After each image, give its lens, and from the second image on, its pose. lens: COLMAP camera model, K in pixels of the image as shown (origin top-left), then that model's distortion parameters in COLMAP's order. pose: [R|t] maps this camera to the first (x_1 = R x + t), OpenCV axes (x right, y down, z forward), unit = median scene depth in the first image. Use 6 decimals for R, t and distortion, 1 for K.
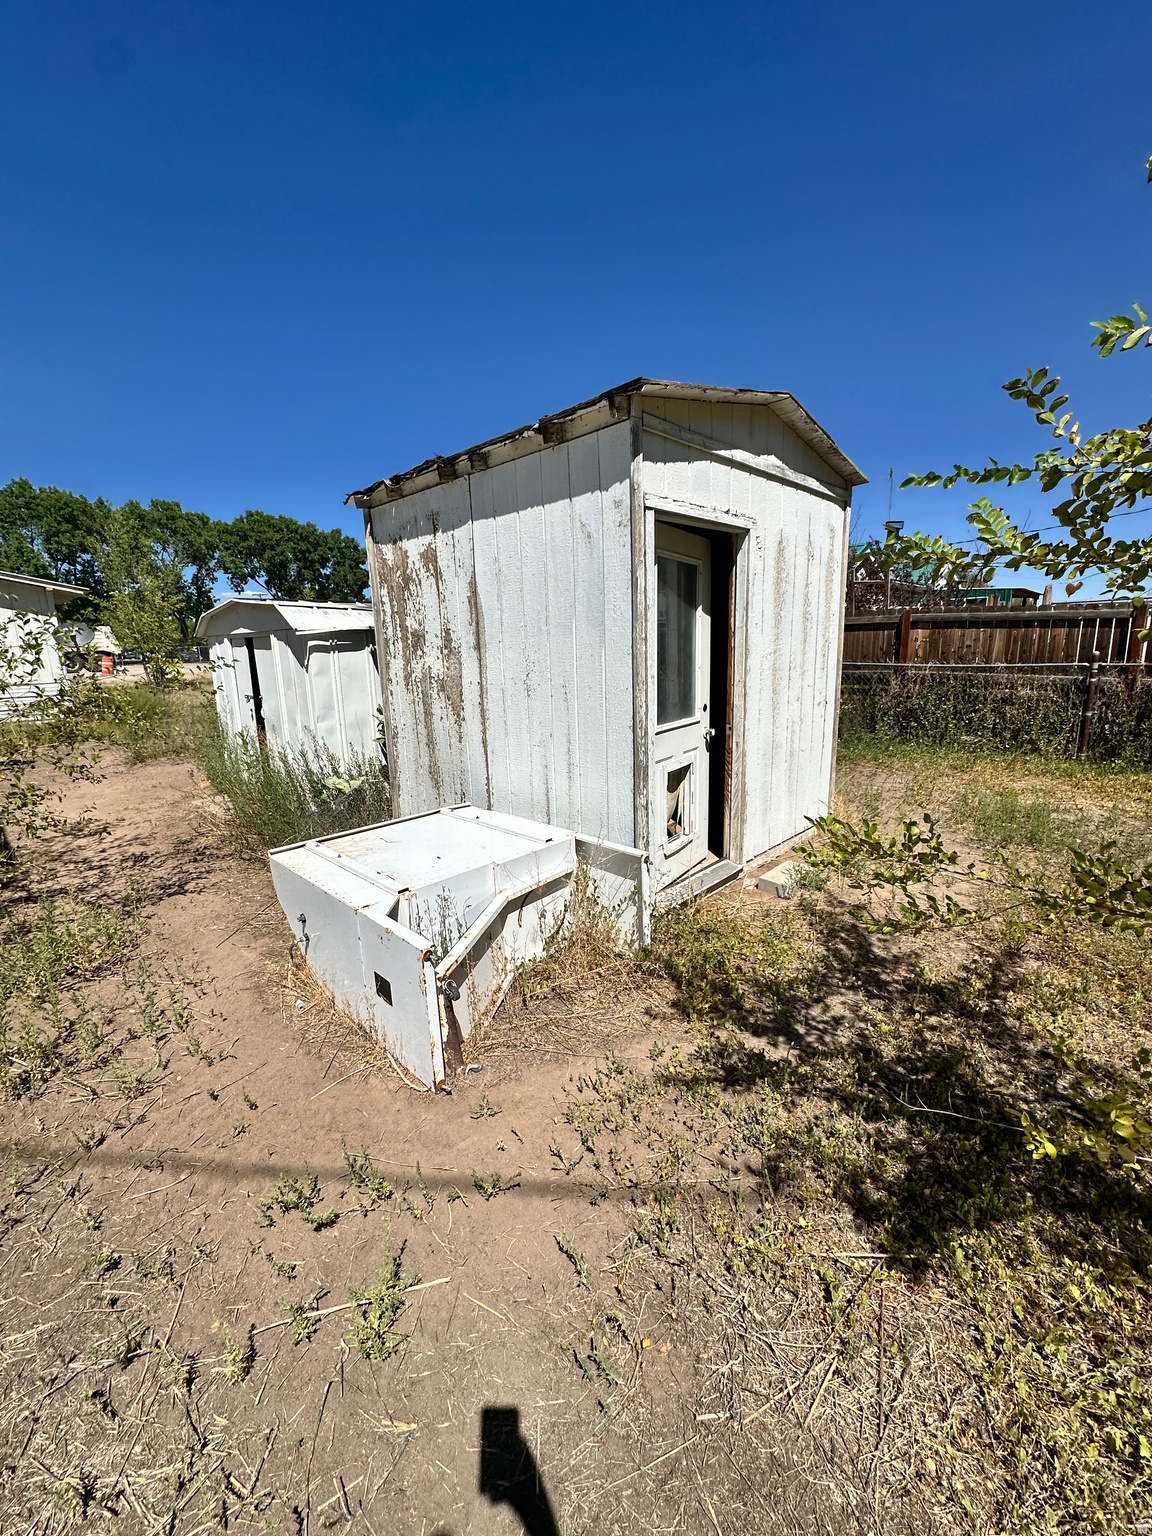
lens RADIAL K [[611.9, 0, 577.0], [0, 611.9, 764.6], [0, 0, 1]] dist [-0.000267, 0.000027]
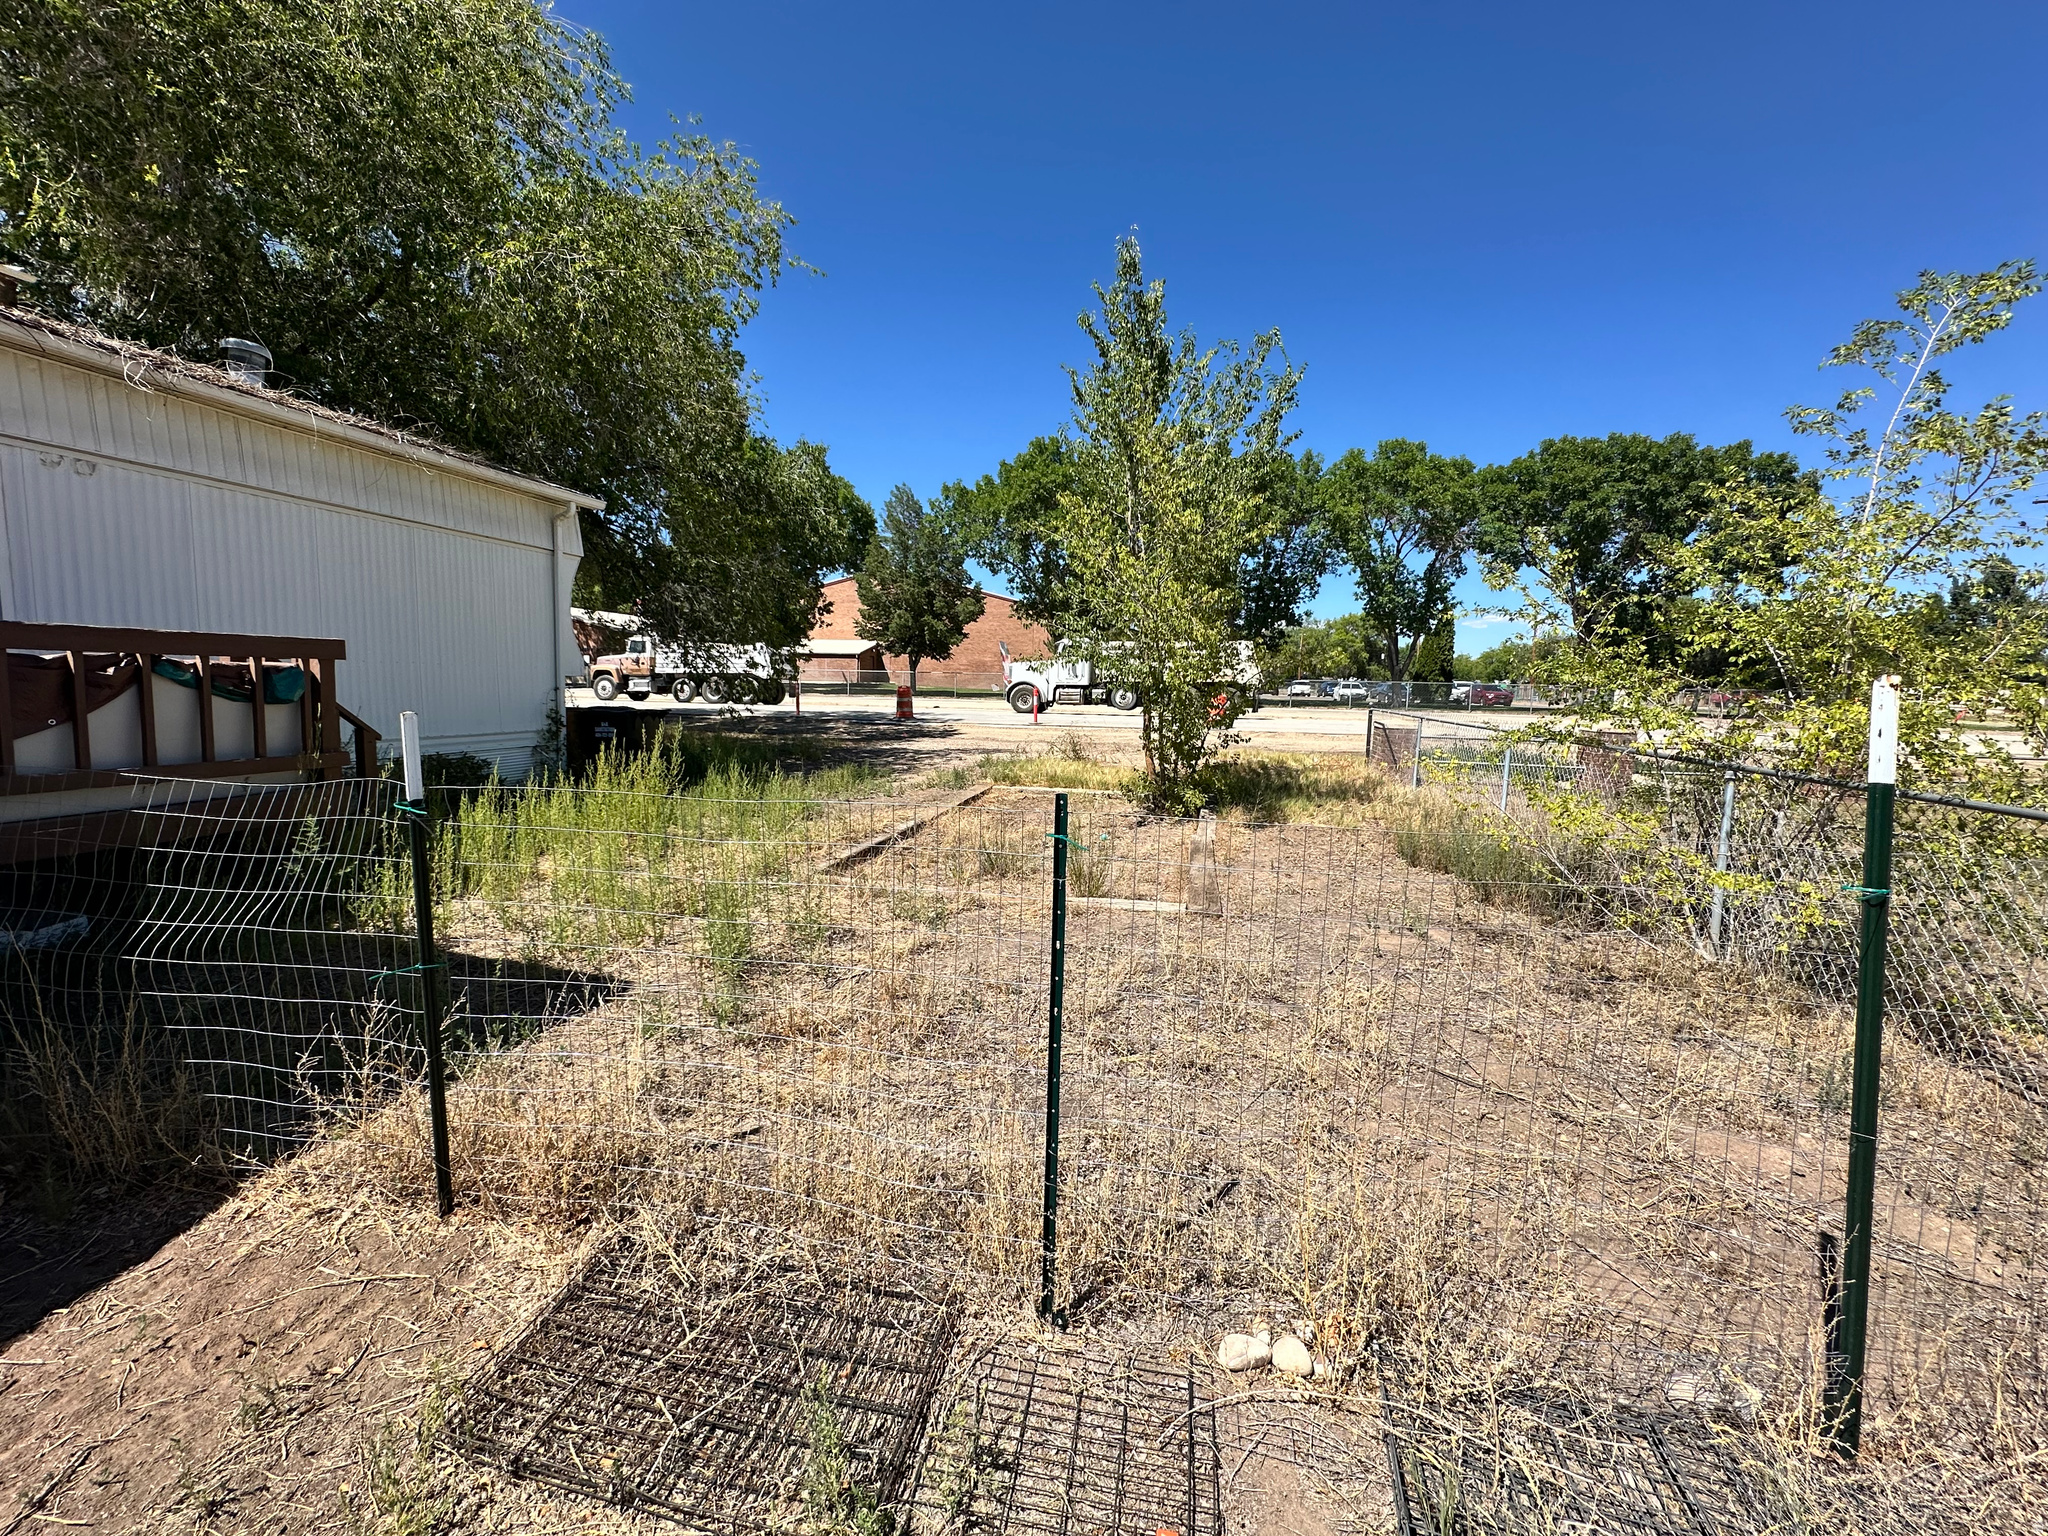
lens RADIAL K [[815.9, 0, 1027.7], [0, 815.9, 756.8], [0, 0, 1]] dist [-0.000267, 0.000027]
pose [[0.531568, 0.102709, -0.840765, -0.153900], [-0.190005, 0.981783, -0.000194, -0.055043], [0.825429, 0.159853, 0.541400, 0.291322]]
